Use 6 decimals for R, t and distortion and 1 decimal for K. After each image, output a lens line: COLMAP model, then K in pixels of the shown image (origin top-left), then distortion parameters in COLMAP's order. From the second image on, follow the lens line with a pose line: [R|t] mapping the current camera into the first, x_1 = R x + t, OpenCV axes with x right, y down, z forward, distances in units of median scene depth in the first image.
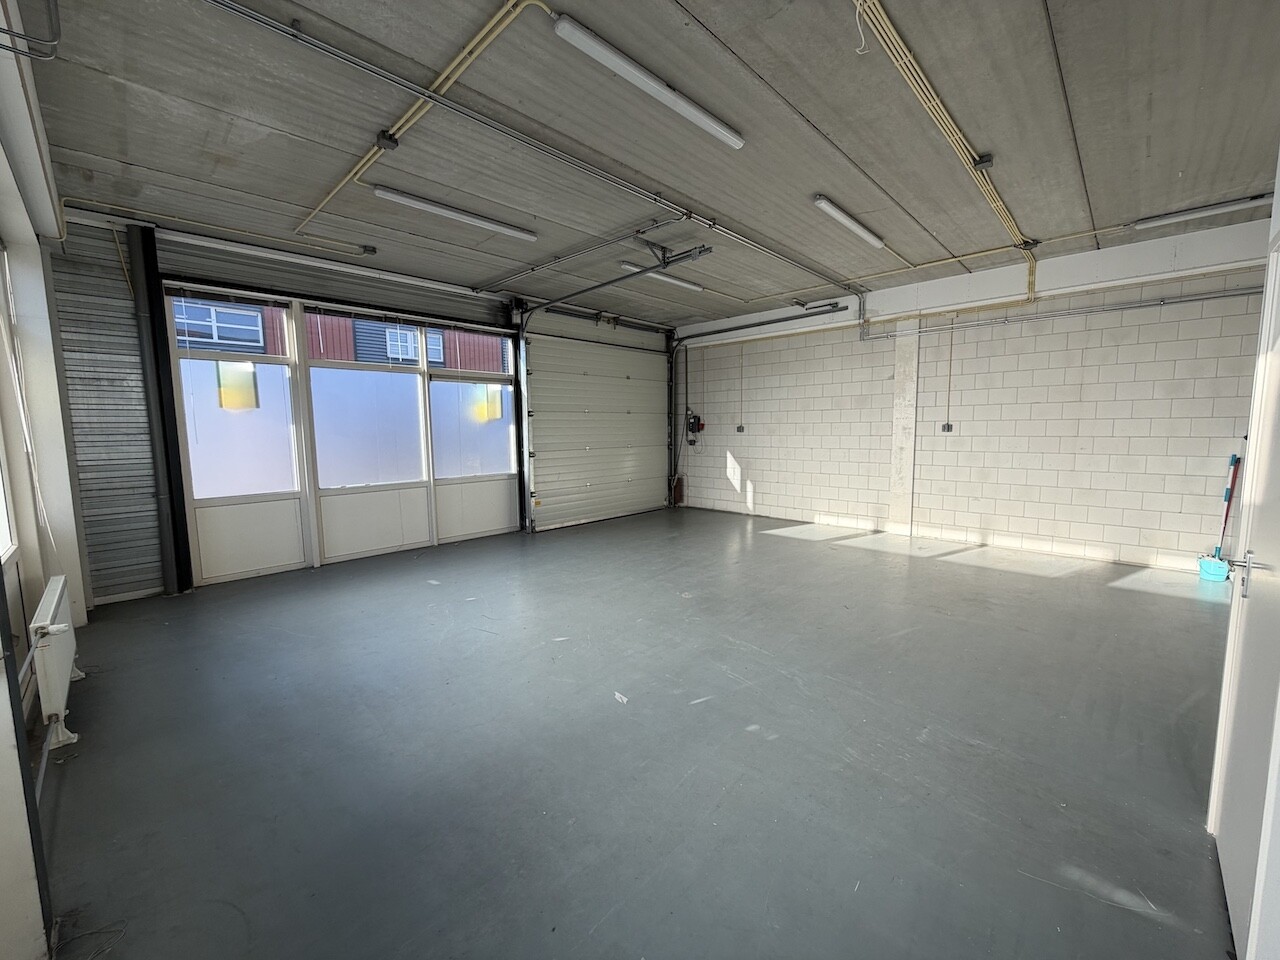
lens RADIAL K [[511.1, 0, 644.8], [0, 511.1, 483.1], [0, 0, 1]] dist [0.003768, 0.000087]
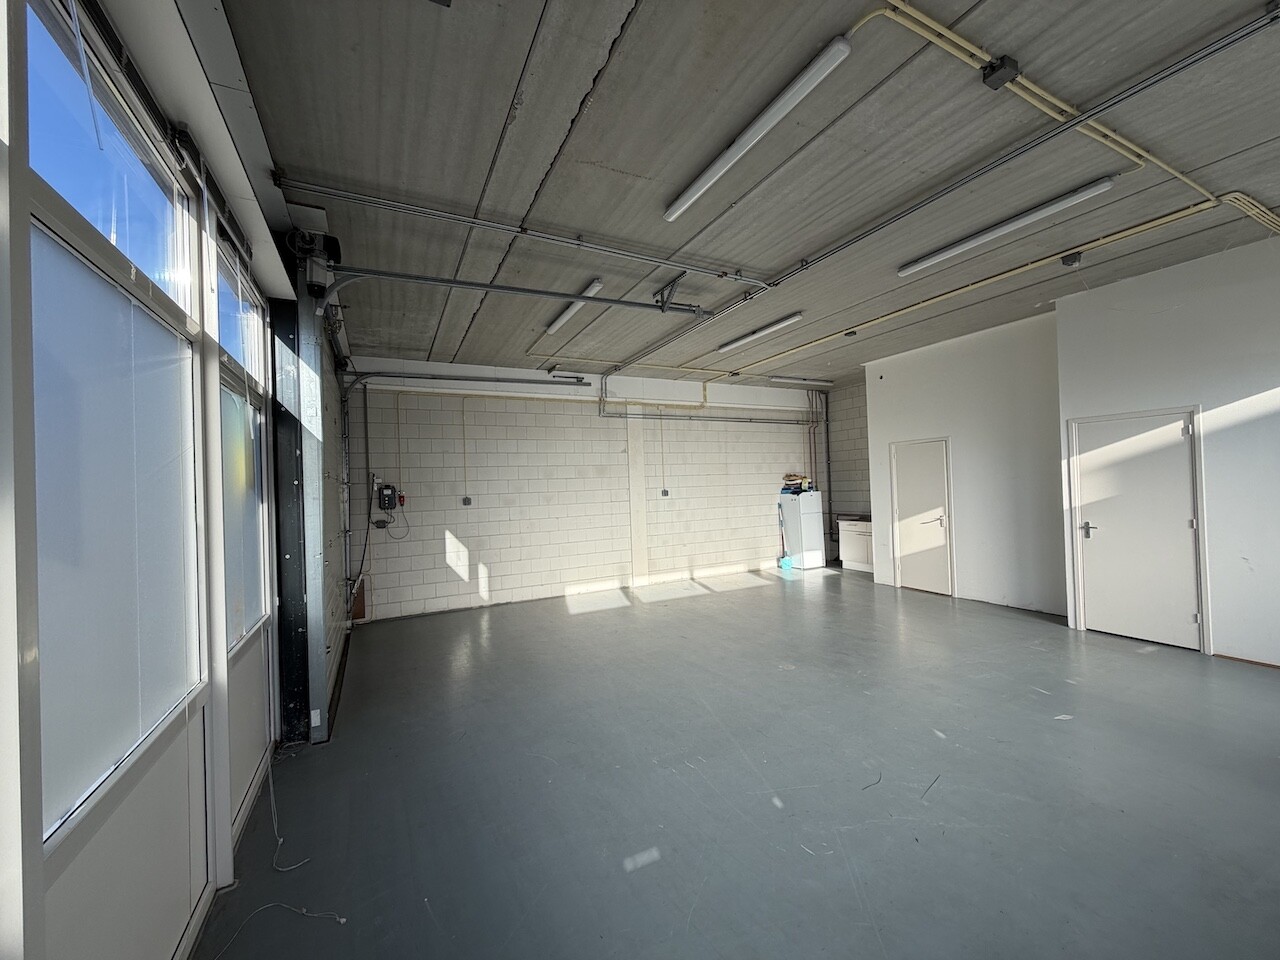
lens RADIAL K [[511.1, 0, 643.0], [0, 511.1, 475.4], [0, 0, 1]] dist [0.003768, 0.000087]
pose [[0.328743, 0.023241, 0.944134, -0.570110], [0.136756, 0.987989, -0.071938, -0.059816], [-0.934466, 0.152765, 0.321616, 0.569840]]
